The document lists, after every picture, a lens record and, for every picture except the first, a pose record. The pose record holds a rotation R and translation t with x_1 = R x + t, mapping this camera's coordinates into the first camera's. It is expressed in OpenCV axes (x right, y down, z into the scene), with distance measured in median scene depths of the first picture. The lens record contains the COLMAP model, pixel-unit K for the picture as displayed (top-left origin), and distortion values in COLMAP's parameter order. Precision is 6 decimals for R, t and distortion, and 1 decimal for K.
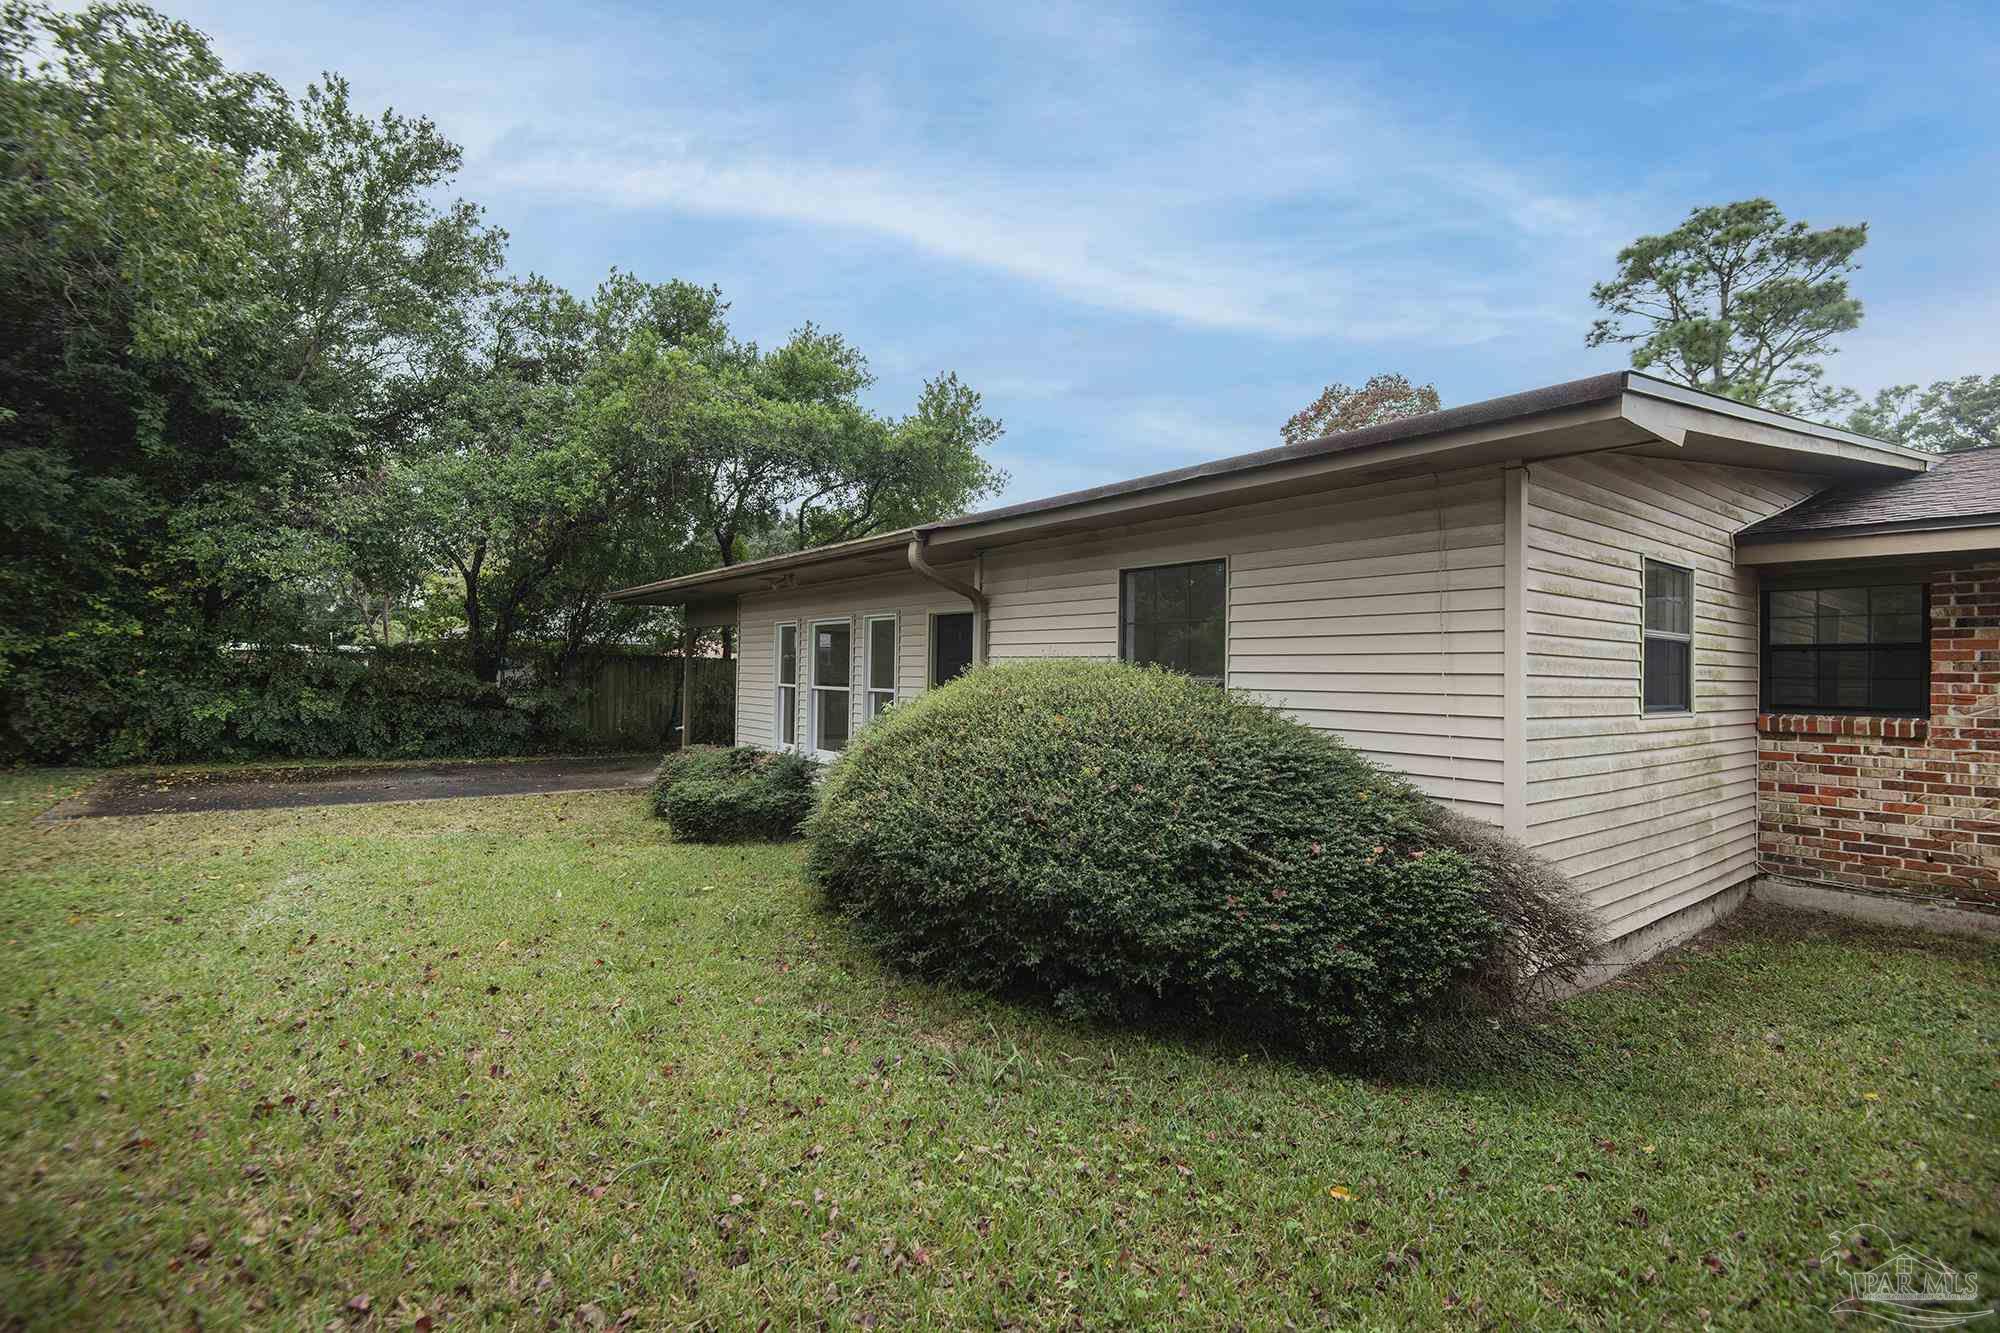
lens RADIAL K [[915.2, 0, 999.1], [0, 915.2, 667.5], [0, 0, 1]] dist [-0.006467, -0.006789]
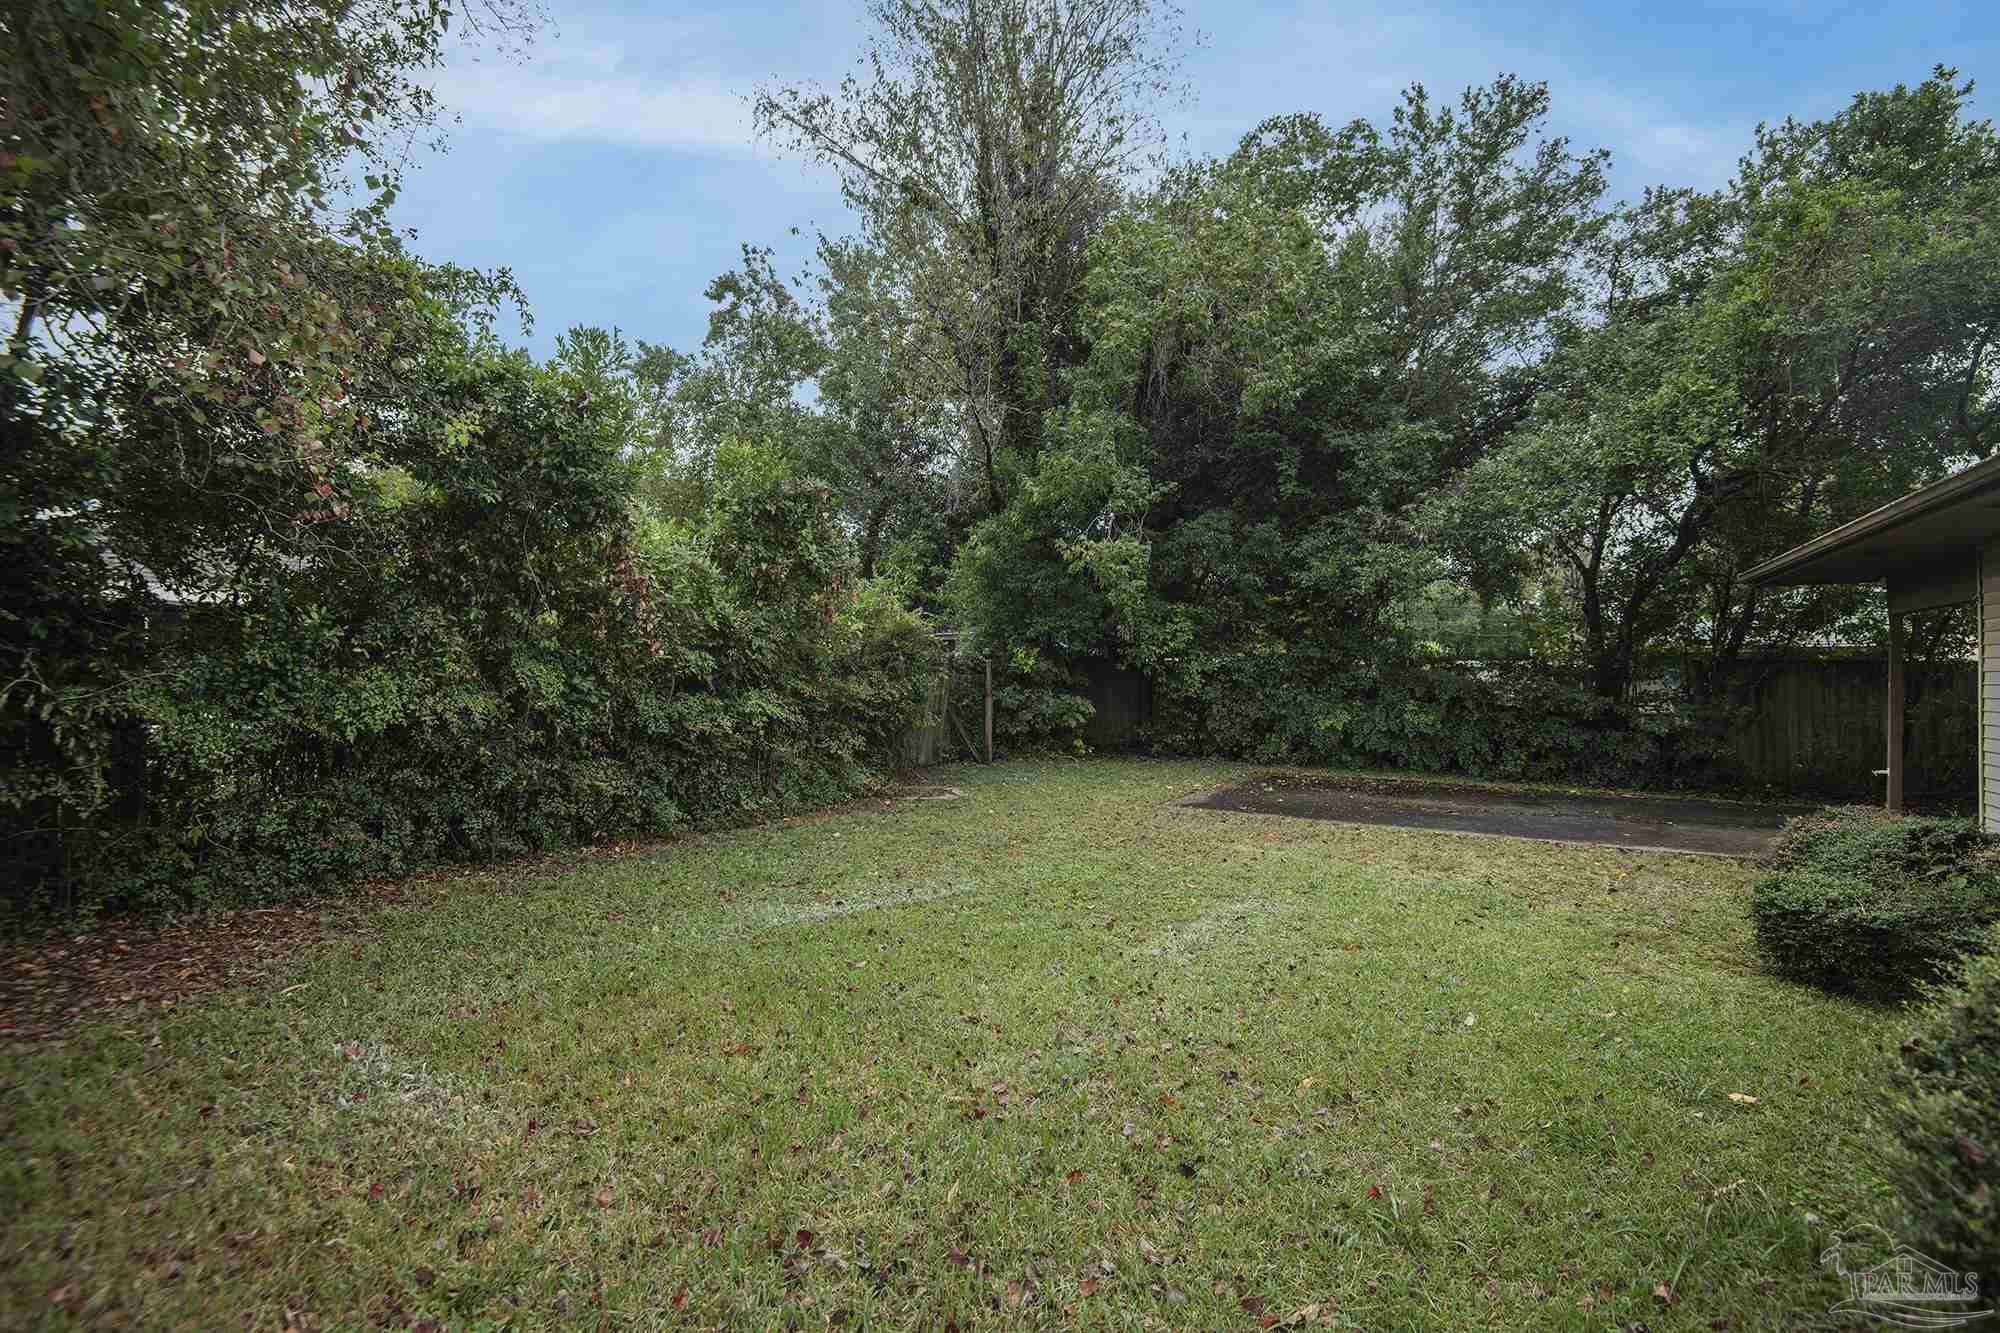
lens RADIAL K [[915.2, 0, 995.0], [0, 915.2, 665.6], [0, 0, 1]] dist [-0.006467, -0.006789]
pose [[0.376309, -0.020080, -0.926277, 0.002864], [0.004479, 0.999793, -0.019855, 0.001289], [0.926483, 0.003323, 0.376321, 0.188439]]
